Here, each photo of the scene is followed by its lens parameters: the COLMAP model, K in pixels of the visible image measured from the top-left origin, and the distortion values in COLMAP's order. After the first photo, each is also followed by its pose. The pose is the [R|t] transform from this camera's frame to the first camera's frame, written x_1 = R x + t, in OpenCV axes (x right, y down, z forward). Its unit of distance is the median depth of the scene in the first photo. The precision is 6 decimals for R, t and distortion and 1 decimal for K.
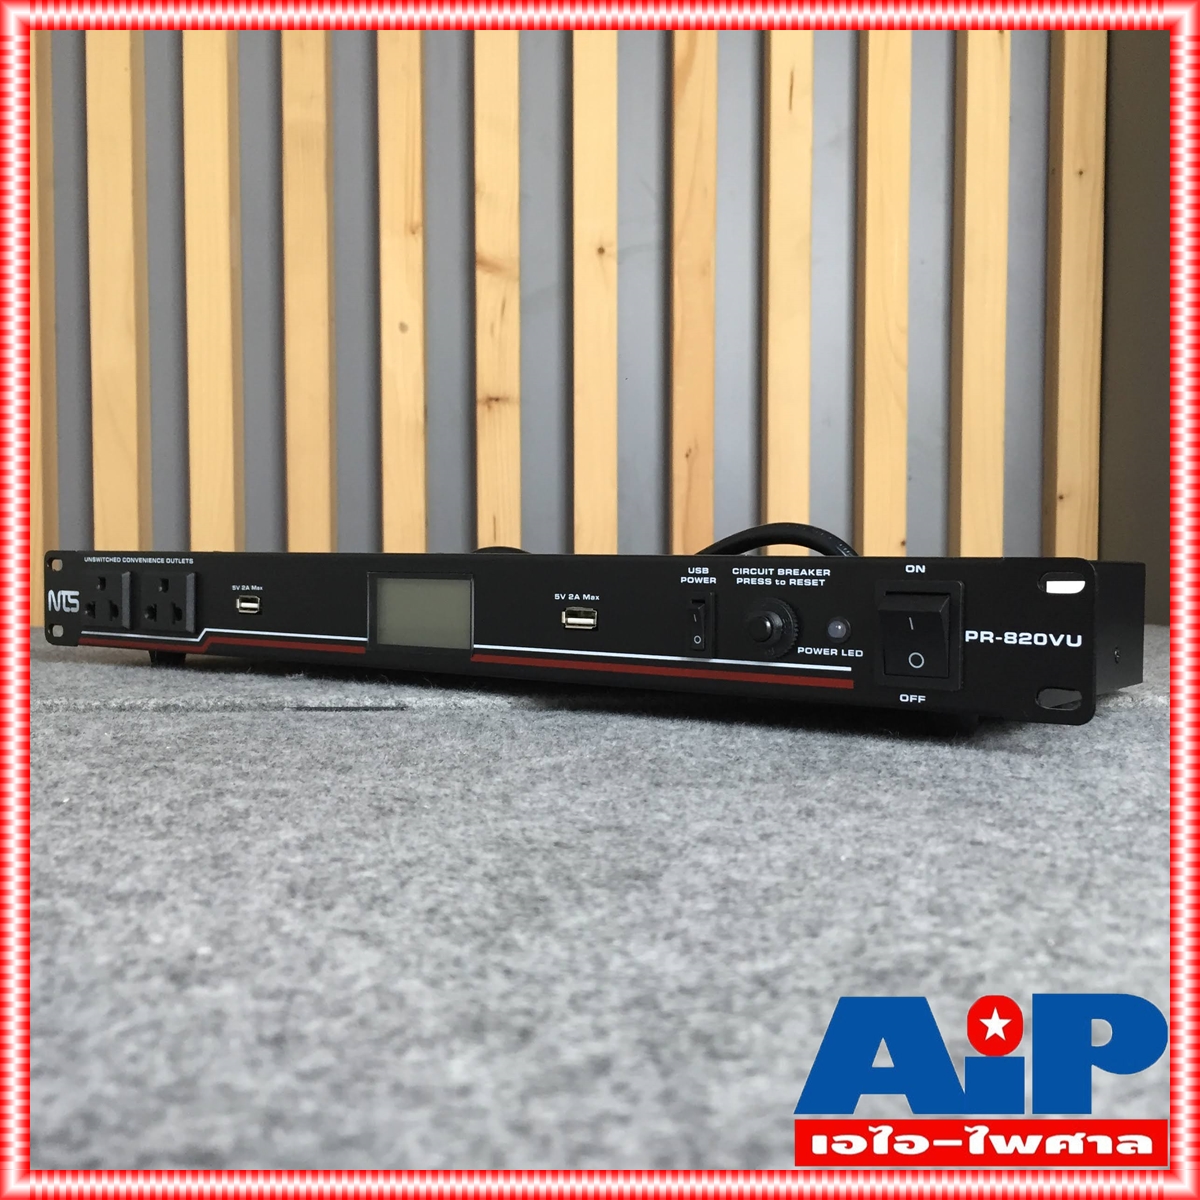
lens RADIAL K [[1307.4, 0, 602.7], [0, 1307.4, 624.2], [0, 0, 1]] dist [0.057868, -0.029598]
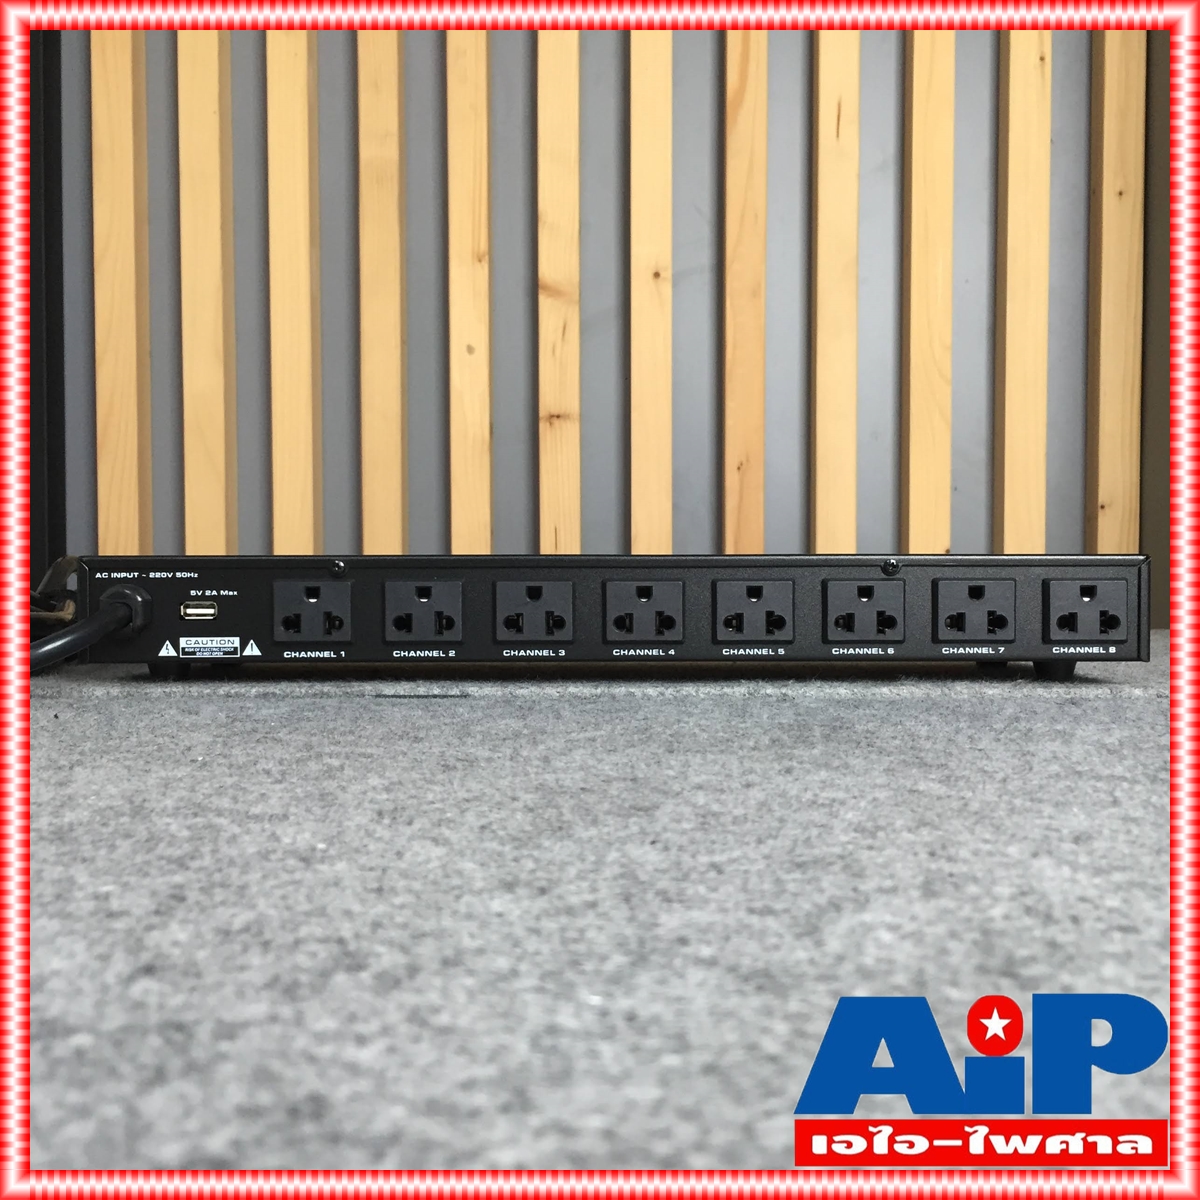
lens RADIAL K [[1307.4, 0, 602.7], [0, 1307.4, 624.2], [0, 0, 1]] dist [0.057868, -0.029598]
pose [[0.998700, 0.000826, -0.050970, 0.044177], [-0.001135, 0.999981, -0.006035, 0.012284], [0.050964, 0.006085, 0.998682, -0.248241]]
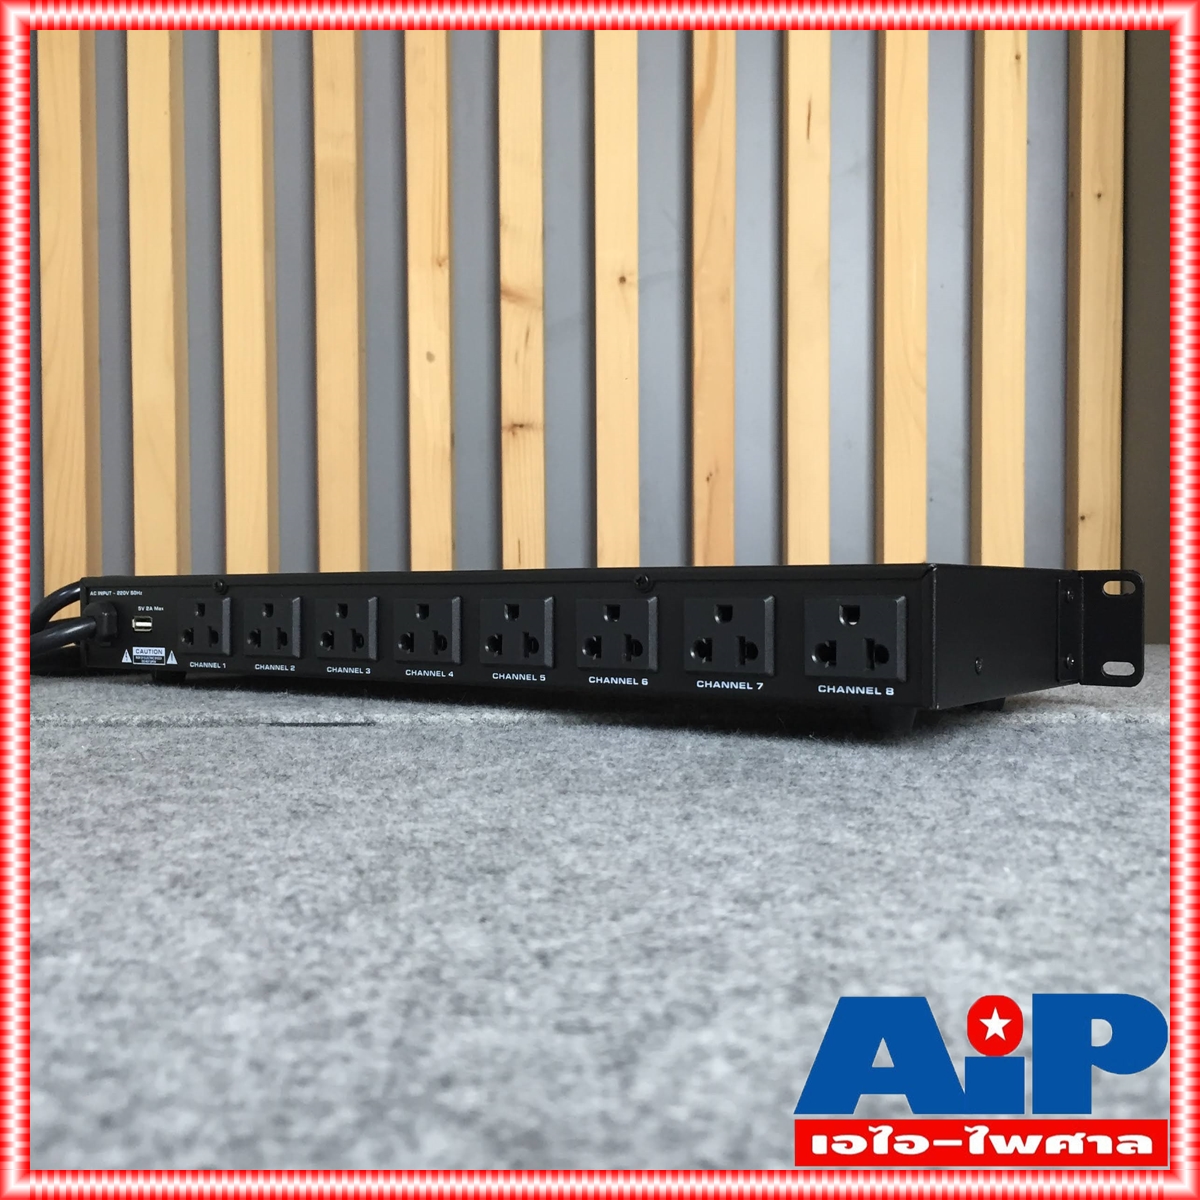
lens RADIAL K [[1307.4, 0, 602.7], [0, 1307.4, 624.2], [0, 0, 1]] dist [0.057868, -0.029598]
pose [[0.998972, -0.003089, -0.045237, 0.135263], [0.002333, 0.999857, -0.016766, 0.003153], [0.045282, 0.016643, 0.998836, -0.079356]]
